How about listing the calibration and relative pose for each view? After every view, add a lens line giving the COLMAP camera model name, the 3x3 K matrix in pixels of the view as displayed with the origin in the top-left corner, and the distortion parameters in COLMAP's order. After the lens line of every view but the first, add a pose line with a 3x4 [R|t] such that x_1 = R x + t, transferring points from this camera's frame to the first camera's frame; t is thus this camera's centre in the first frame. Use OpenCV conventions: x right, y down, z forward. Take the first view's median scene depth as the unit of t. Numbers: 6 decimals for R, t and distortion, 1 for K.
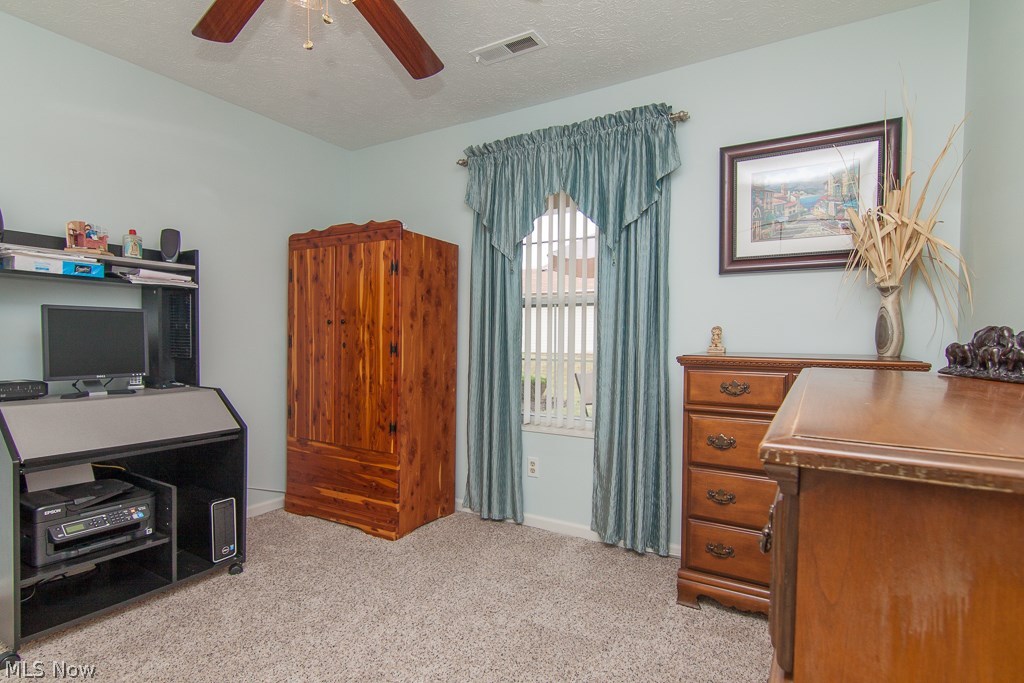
lens RADIAL K [[512.2, 0, 511.0], [0, 512.2, 348.5], [0, 0, 1]] dist [-0.000600, -0.000038]
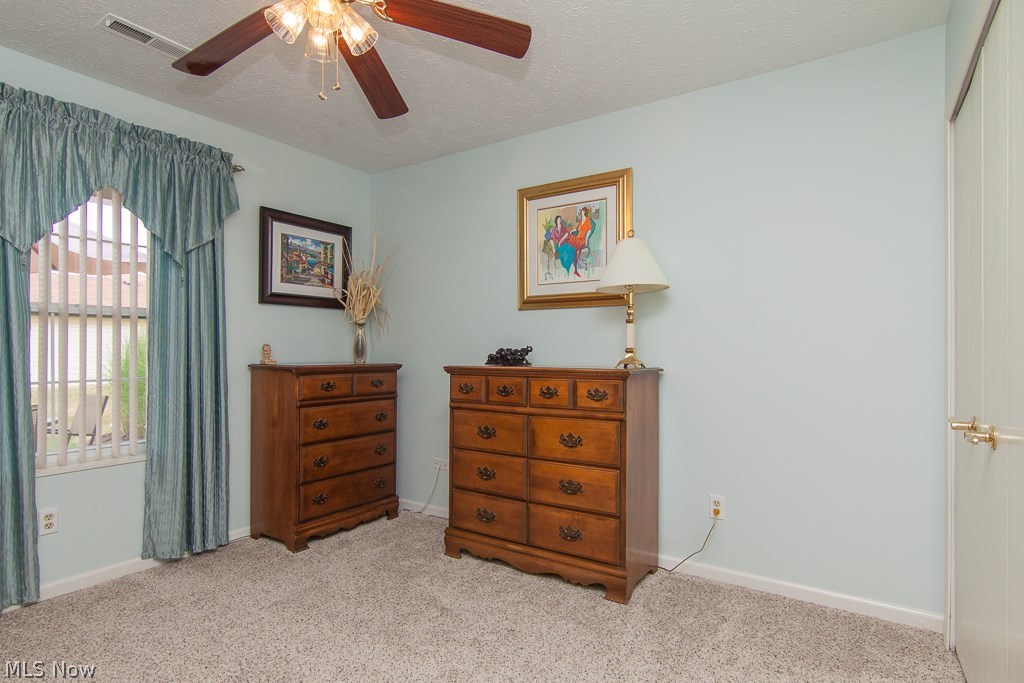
lens RADIAL K [[535.6, 0, 502.9], [0, 535.6, 352.6], [0, 0, 1]] dist [-0.002004, -0.000106]
pose [[0.049337, -0.006677, 0.998760, -0.796388], [0.024687, 0.999680, 0.005464, -0.011787], [-0.998477, 0.024387, 0.049486, 0.294302]]
